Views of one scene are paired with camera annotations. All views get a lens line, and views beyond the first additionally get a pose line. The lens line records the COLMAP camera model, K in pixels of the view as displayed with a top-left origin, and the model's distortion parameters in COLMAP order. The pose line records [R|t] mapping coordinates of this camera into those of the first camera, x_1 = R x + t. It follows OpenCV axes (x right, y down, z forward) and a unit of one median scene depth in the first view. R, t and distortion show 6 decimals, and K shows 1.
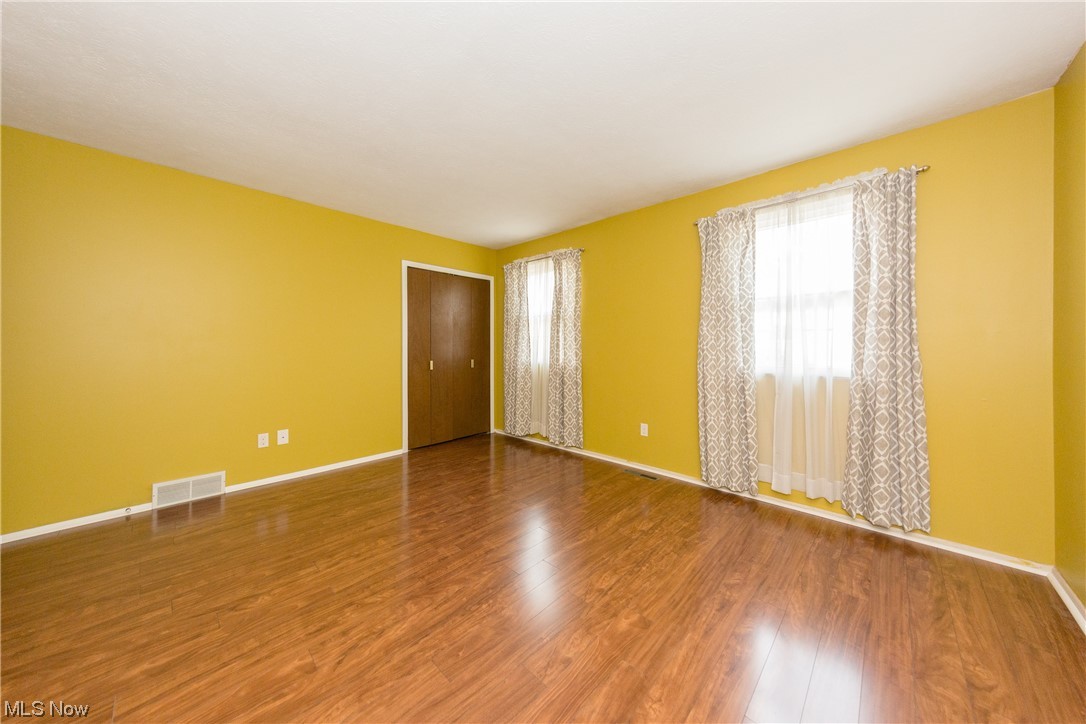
lens RADIAL K [[358.9, 0, 547.1], [0, 358.9, 346.5], [0, 0, 1]] dist [0.009833, -0.000088]
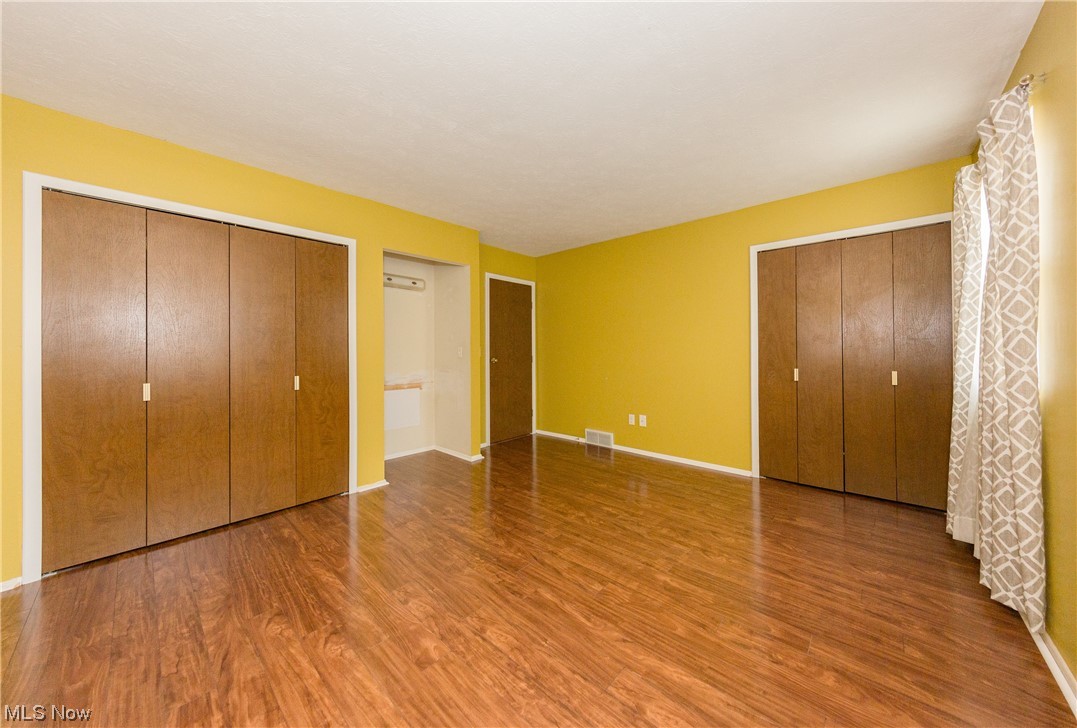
lens RADIAL K [[372.1, 0, 538.8], [0, 372.1, 353.6], [0, 0, 1]] dist [0.003373, -0.000016]
pose [[0.016647, 0.014253, -0.999760, 1.020069], [0.004384, 0.999888, 0.014328, -0.010758], [0.999852, -0.004622, 0.016583, 1.092494]]
